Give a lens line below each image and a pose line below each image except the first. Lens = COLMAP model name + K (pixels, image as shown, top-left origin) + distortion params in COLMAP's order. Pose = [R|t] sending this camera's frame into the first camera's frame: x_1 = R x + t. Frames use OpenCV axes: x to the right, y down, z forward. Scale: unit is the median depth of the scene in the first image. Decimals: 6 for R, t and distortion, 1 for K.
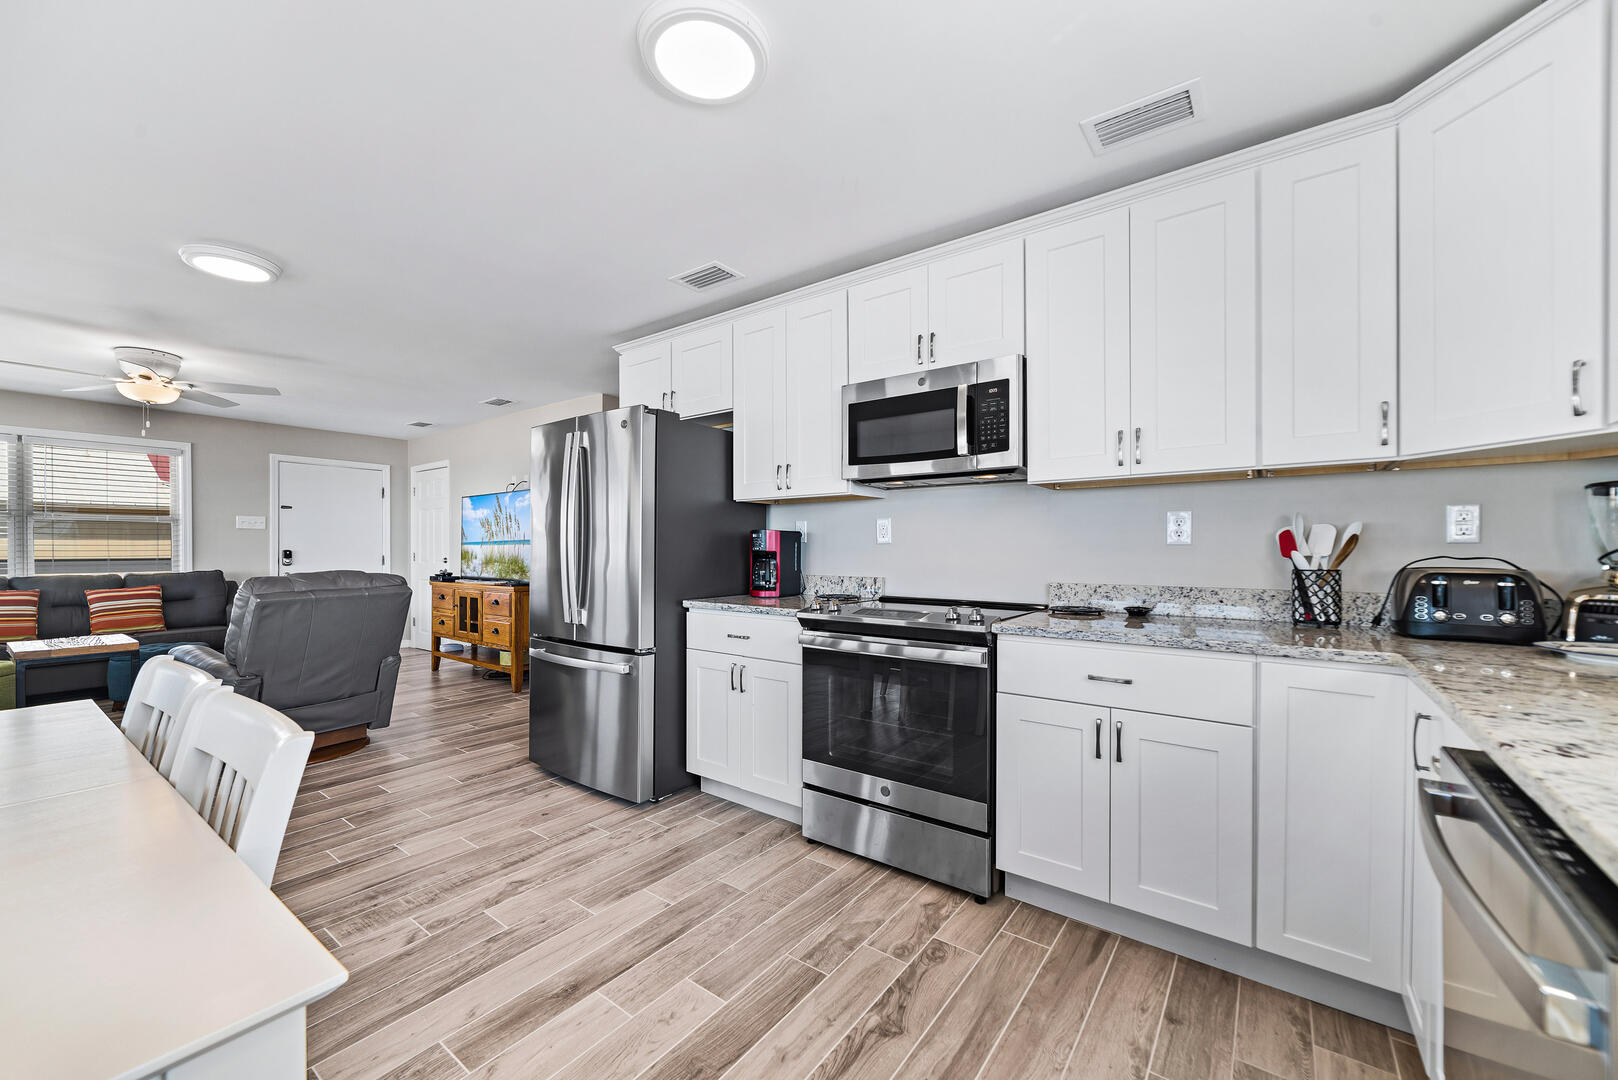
lens RADIAL K [[622.3, 0, 805.3], [0, 622.3, 555.1], [0, 0, 1]] dist [-0.001396, 0.001638]
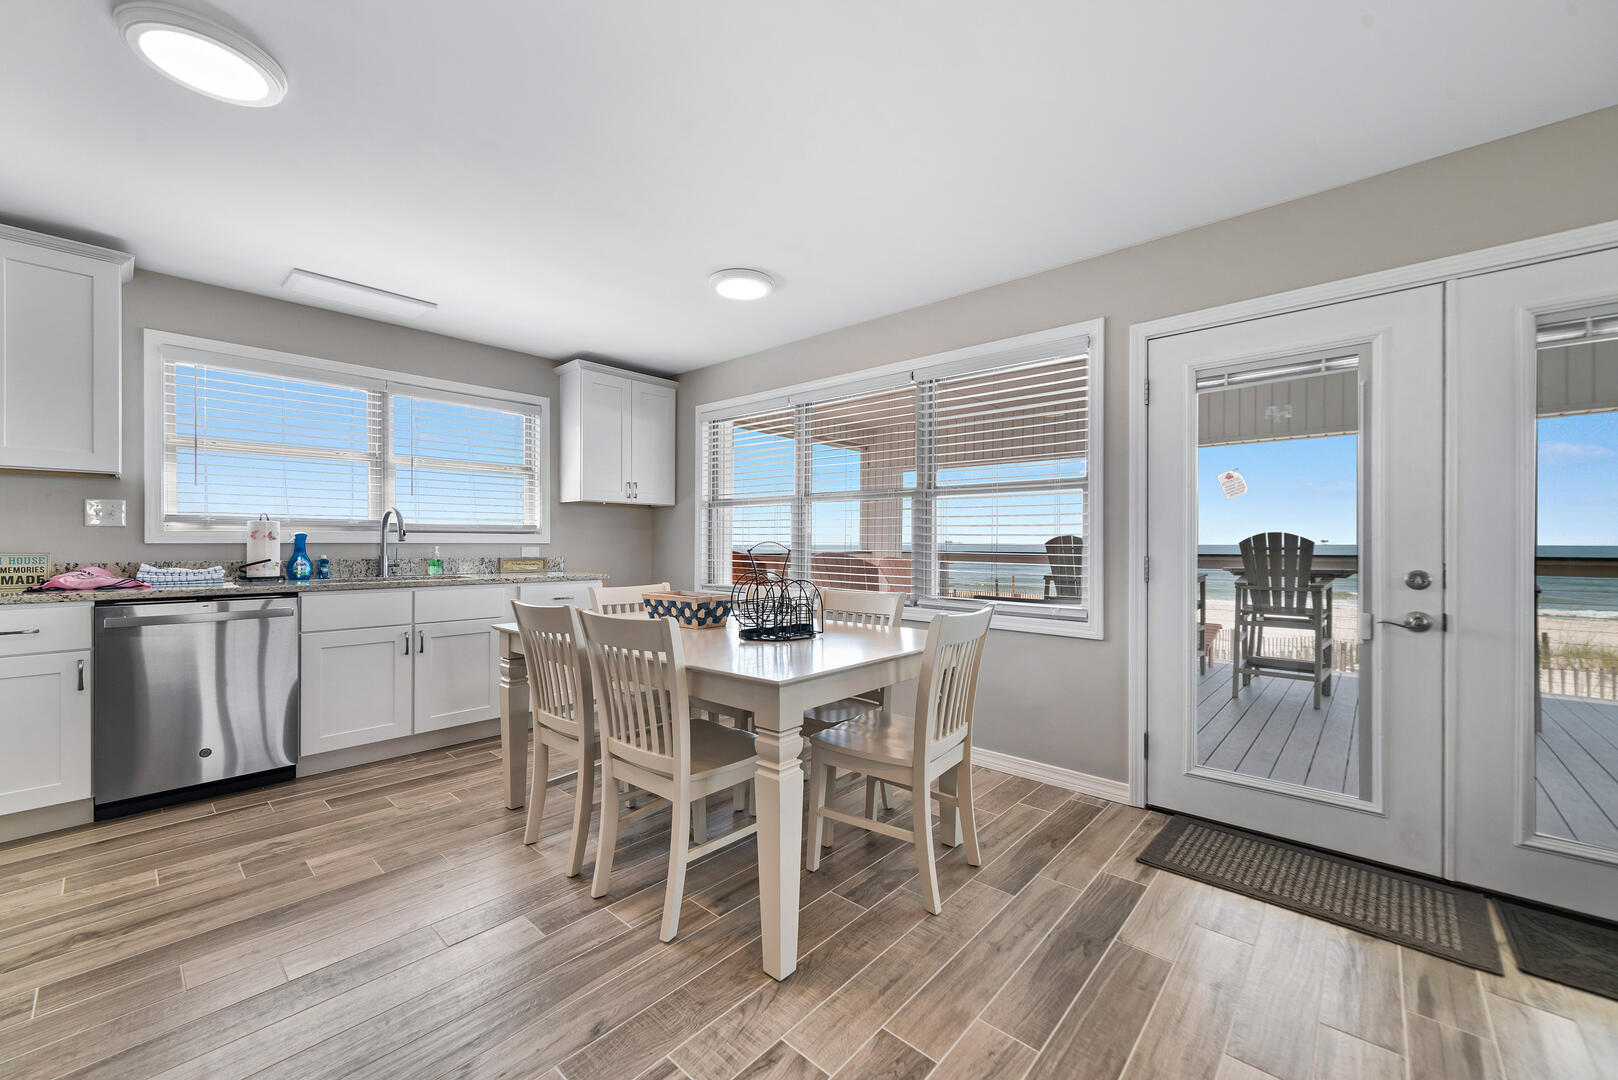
lens RADIAL K [[622.3, 0, 813.7], [0, 622.3, 544.2], [0, 0, 1]] dist [-0.001396, 0.001638]
pose [[-0.996486, -0.006268, 0.083524, -0.941983], [-0.005661, 0.999956, 0.007504, 0.003251], [-0.083567, 0.007005, -0.996478, 1.452669]]
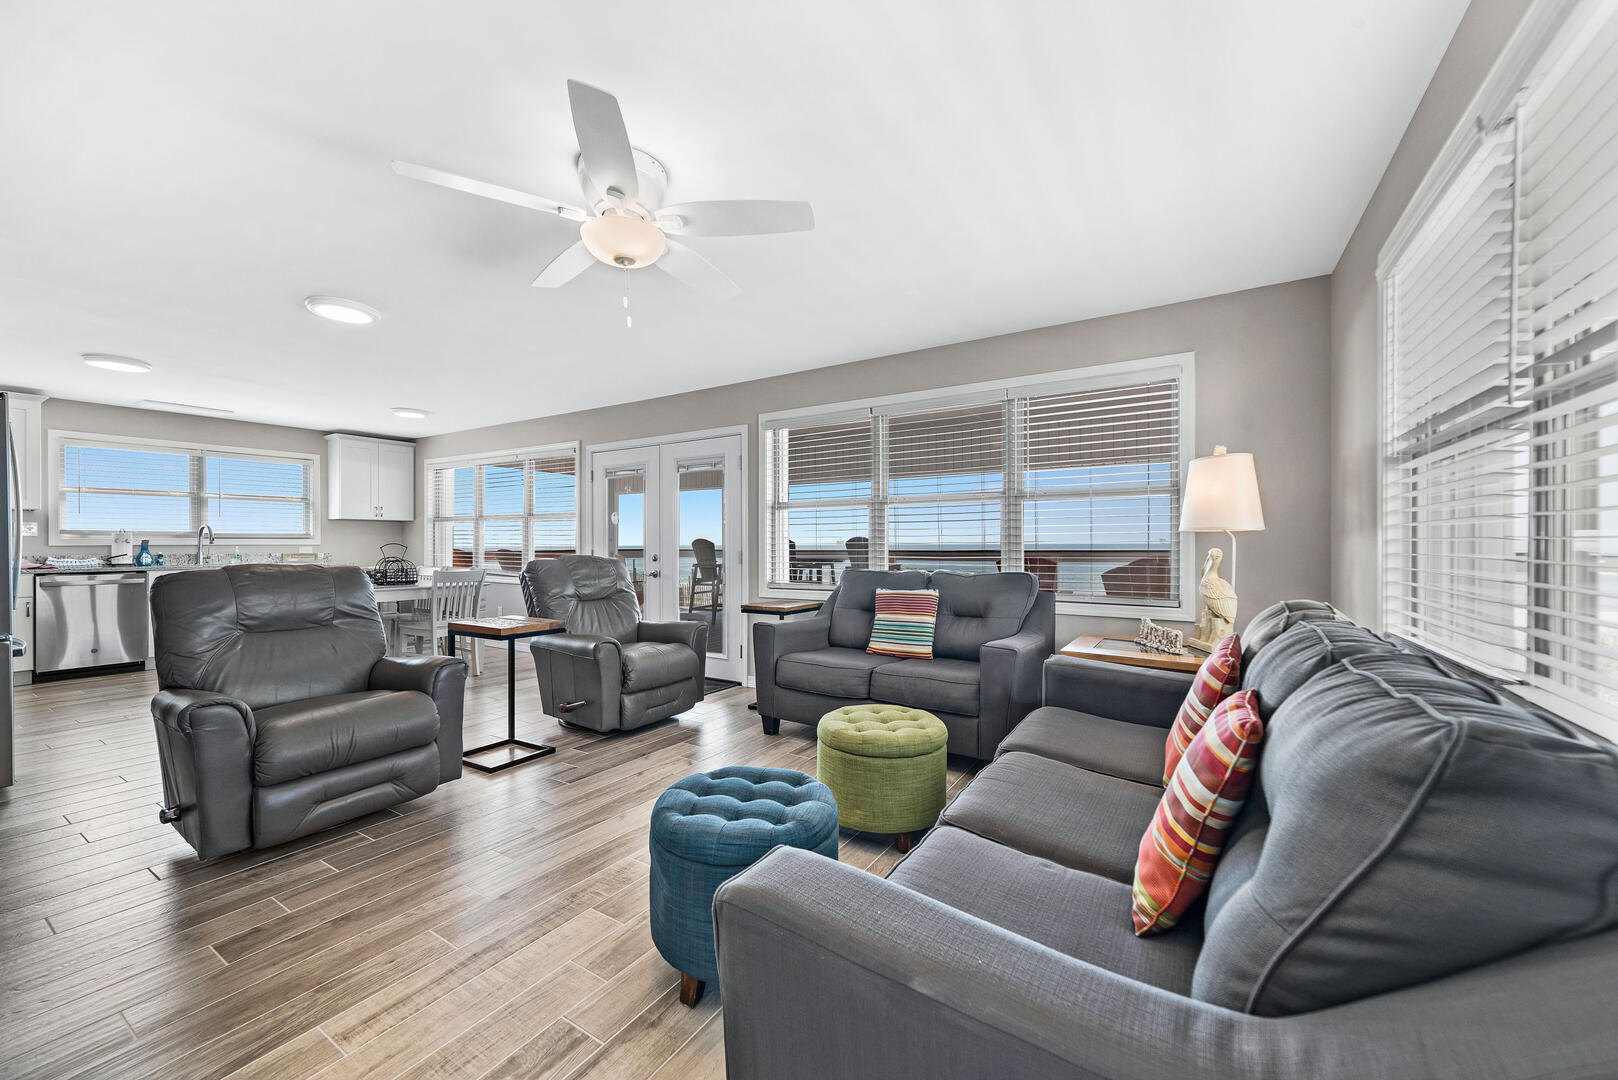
lens RADIAL K [[622.3, 0, 820.4], [0, 622.3, 538.9], [0, 0, 1]] dist [-0.001396, 0.001638]
pose [[-0.996735, -0.004997, -0.080582, -2.328780], [-0.005127, 0.999986, 0.001400, -0.028409], [0.080574, 0.001809, -0.996747, 3.041168]]
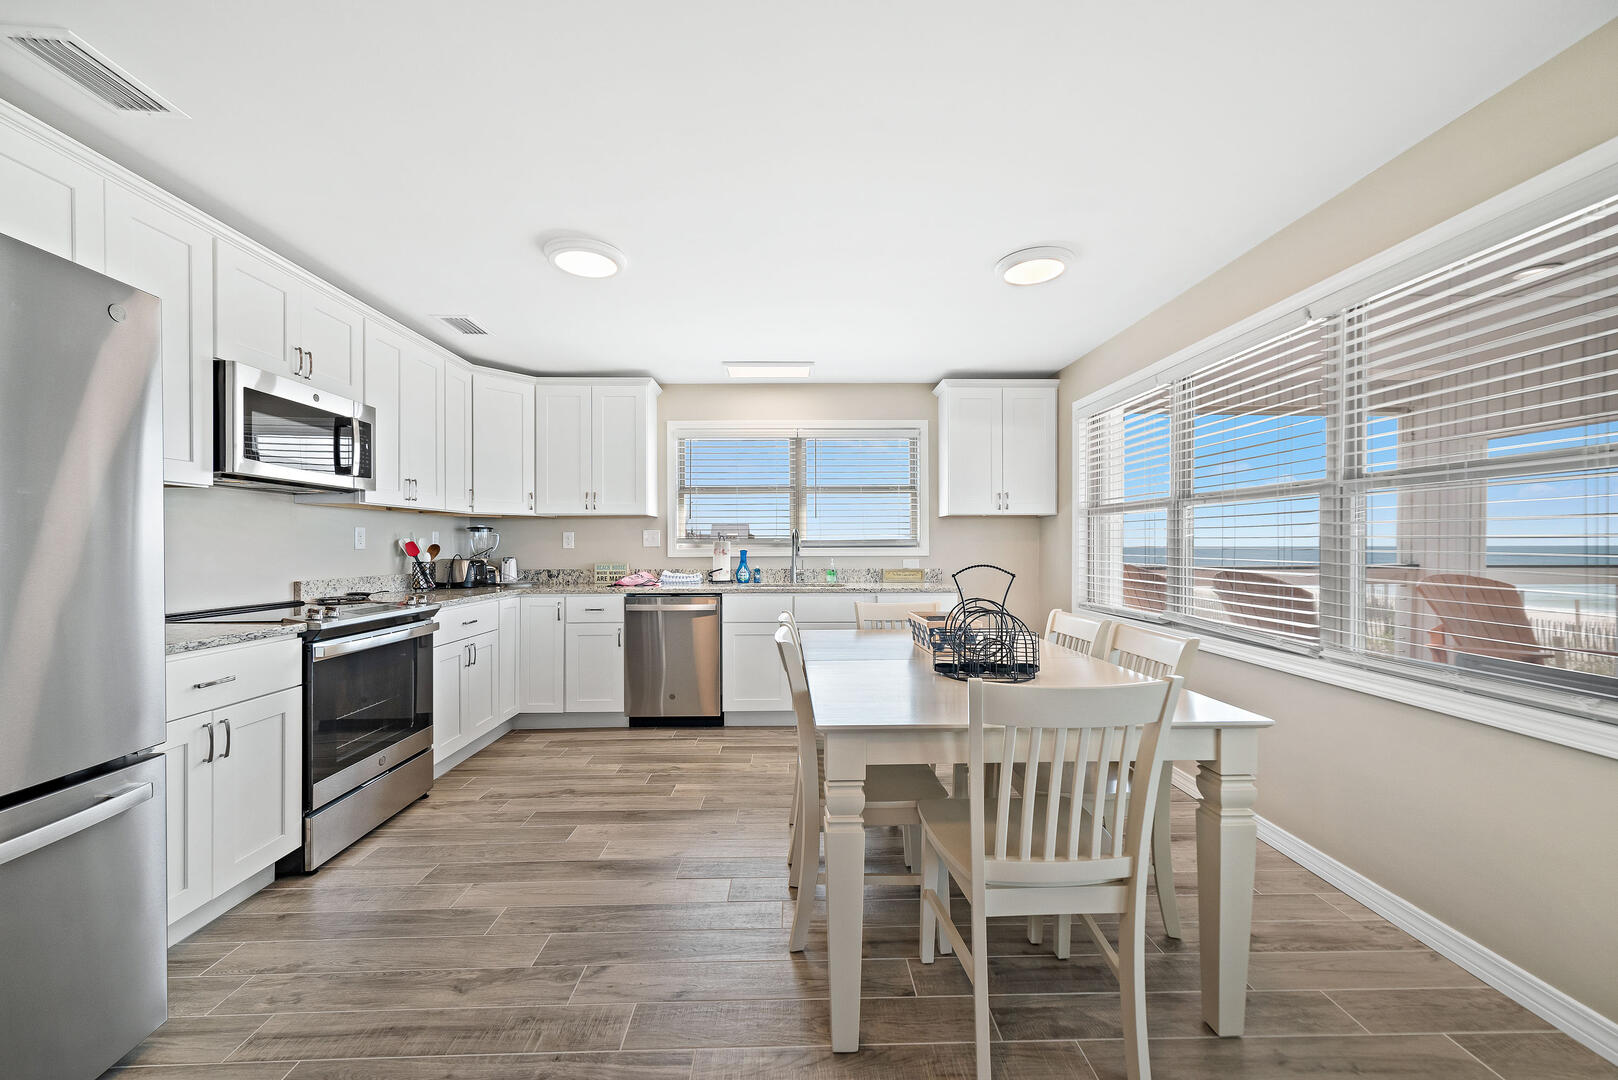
lens RADIAL K [[622.3, 0, 813.4], [0, 622.3, 544.2], [0, 0, 1]] dist [-0.001396, 0.001638]
pose [[-0.623599, 0.000544, 0.781744, -1.370913], [0.005574, 0.999977, 0.003751, -0.030537], [-0.781724, 0.006697, -0.623588, 1.155864]]
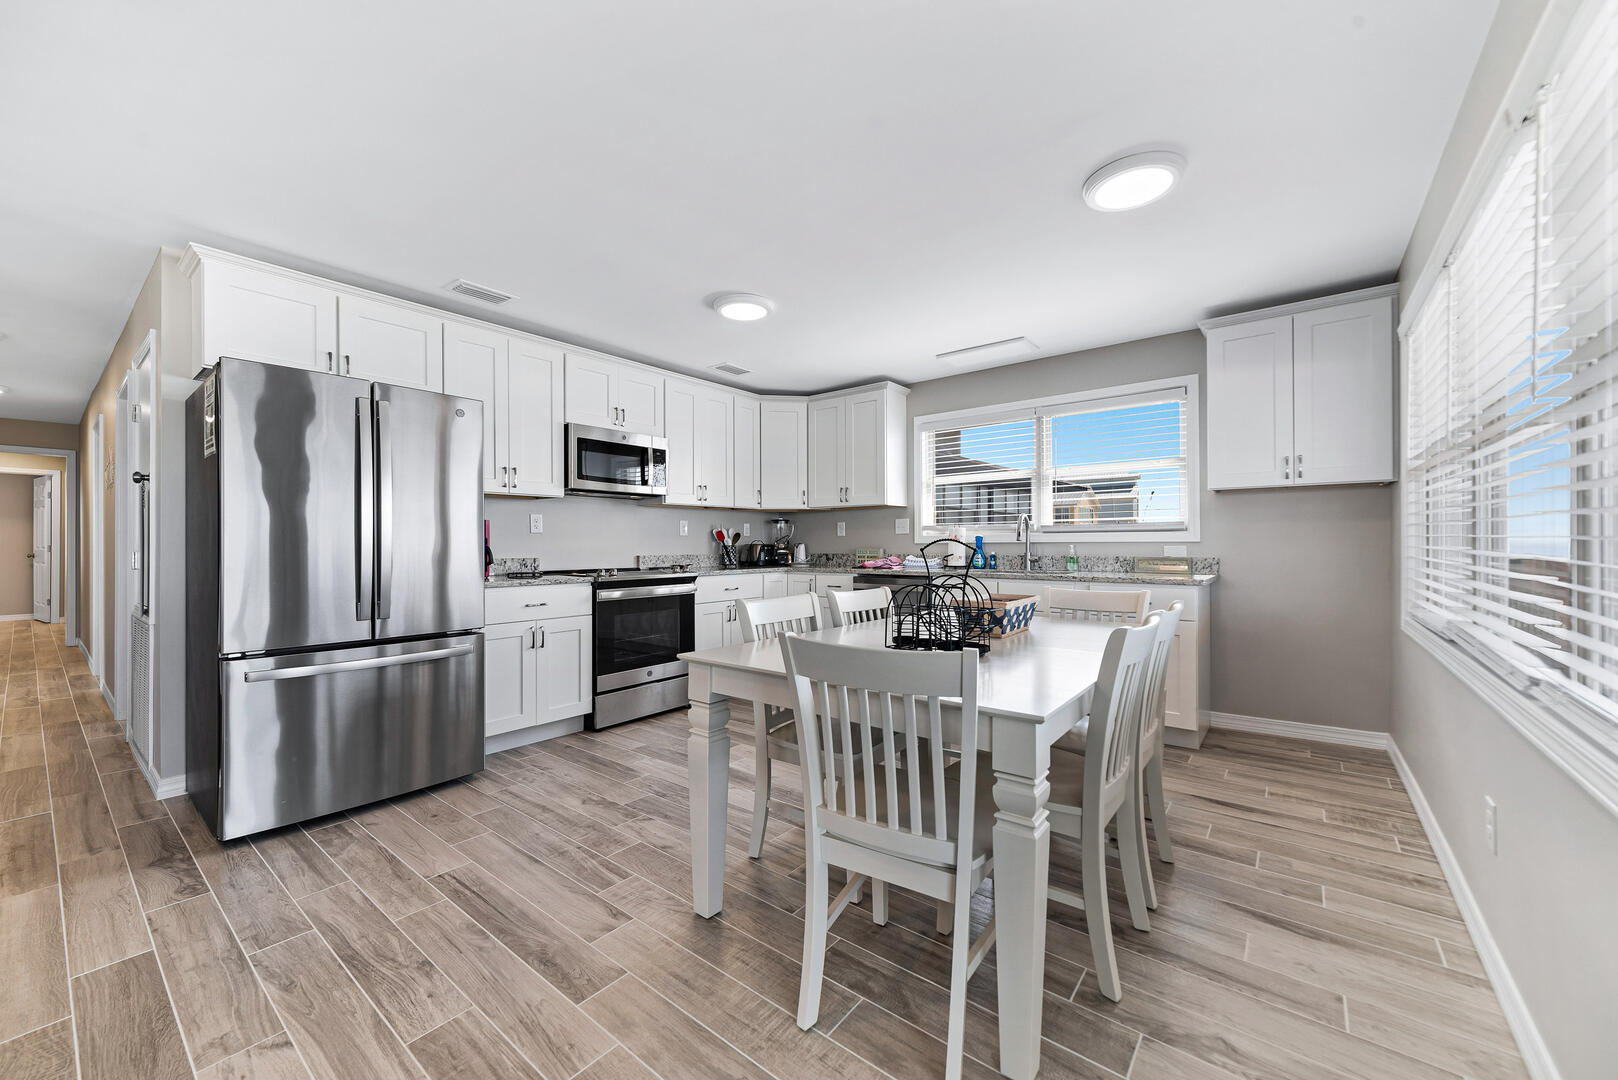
lens RADIAL K [[622.3, 0, 813.6], [0, 622.3, 547.7], [0, 0, 1]] dist [-0.001396, 0.001638]
pose [[0.025267, -0.009276, 0.999638, -1.721629], [0.010681, 0.999902, 0.009008, 0.011259], [-0.999624, 0.010450, 0.025364, 0.513657]]
